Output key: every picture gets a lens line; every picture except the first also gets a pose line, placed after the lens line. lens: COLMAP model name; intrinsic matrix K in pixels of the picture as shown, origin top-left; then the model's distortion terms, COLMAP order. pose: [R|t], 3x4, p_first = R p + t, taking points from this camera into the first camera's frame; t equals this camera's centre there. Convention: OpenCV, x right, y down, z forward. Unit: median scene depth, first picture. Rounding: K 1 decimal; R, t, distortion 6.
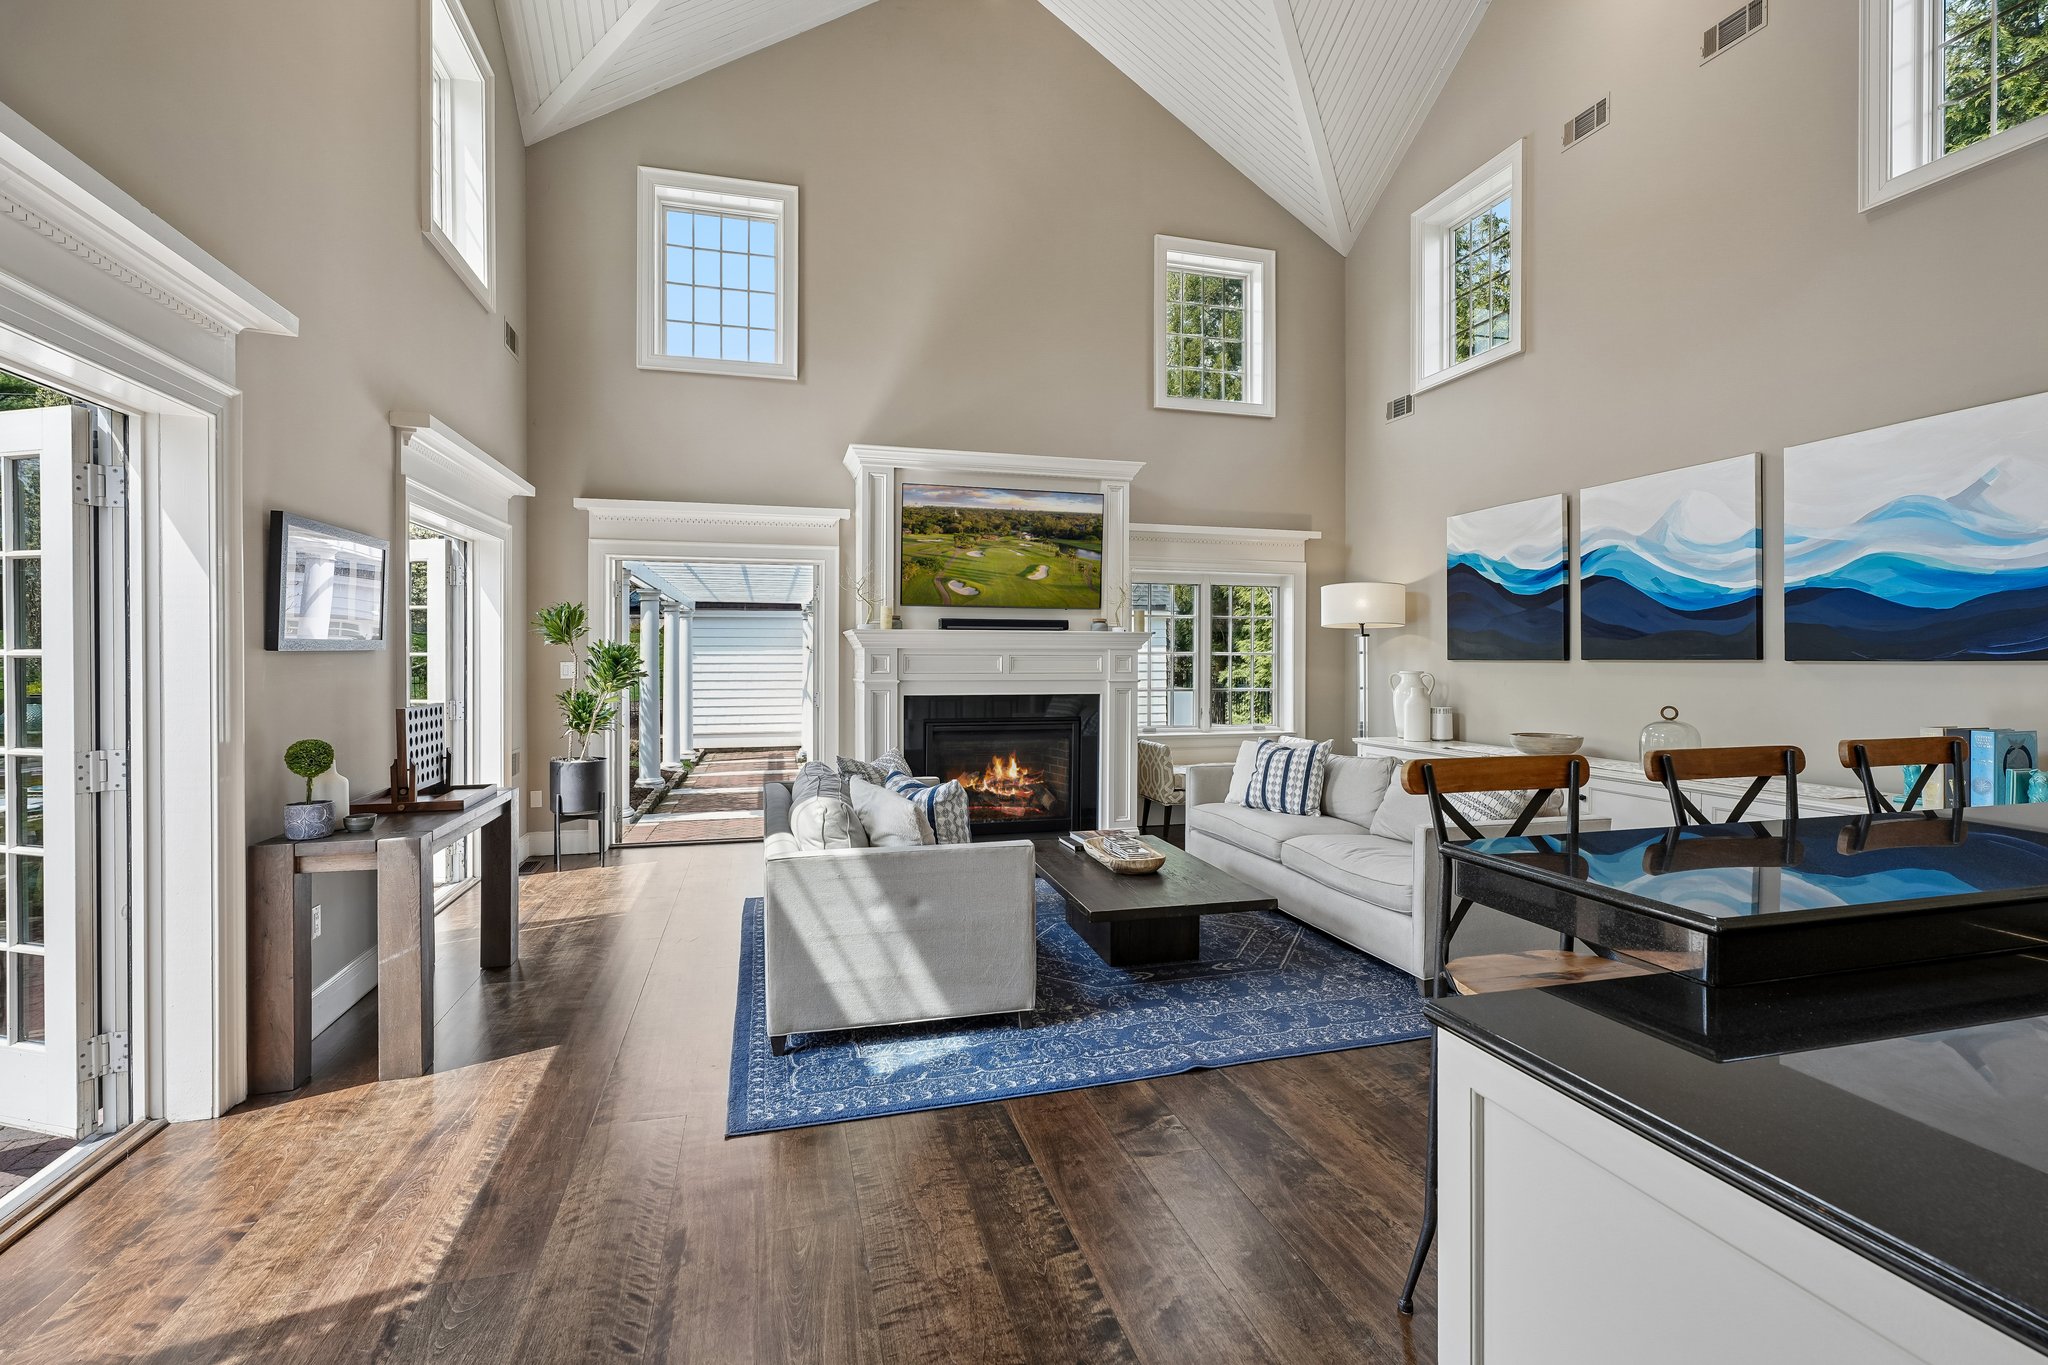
lens RADIAL K [[926.4, 0, 1026.7], [0, 926.4, 669.3], [0, 0, 1]] dist [0.001152, 0.000112]
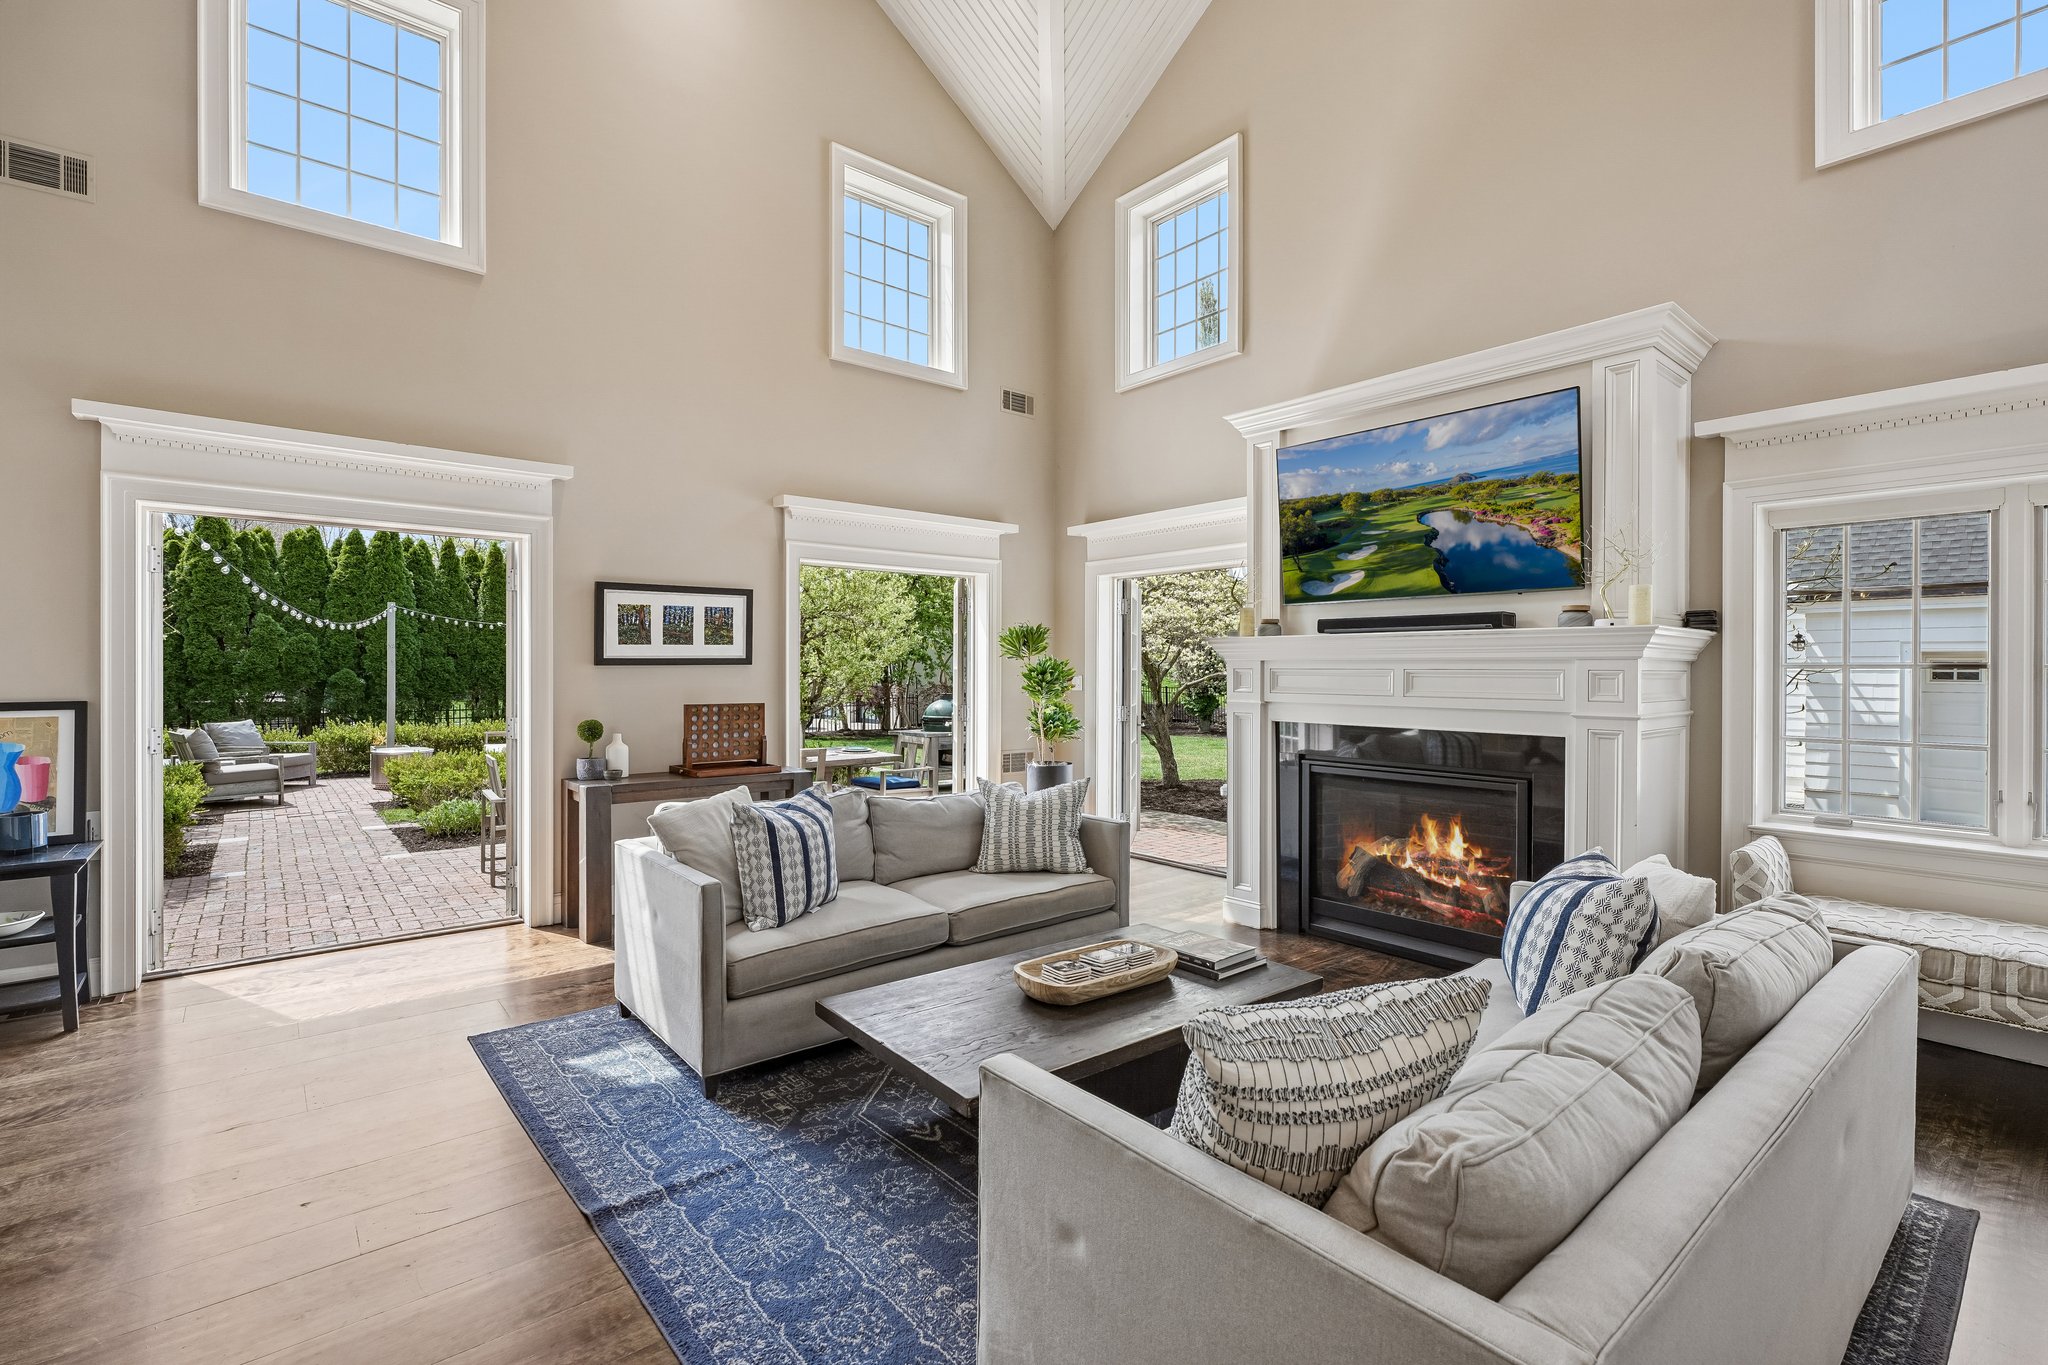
lens RADIAL K [[926.4, 0, 1026.7], [0, 926.4, 669.3], [0, 0, 1]] dist [0.001152, 0.000112]
pose [[0.405665, 0.003649, -0.914015, 0.490773], [-0.015303, 0.999879, -0.002801, -0.009360], [0.913894, 0.015124, 0.405672, 0.488432]]
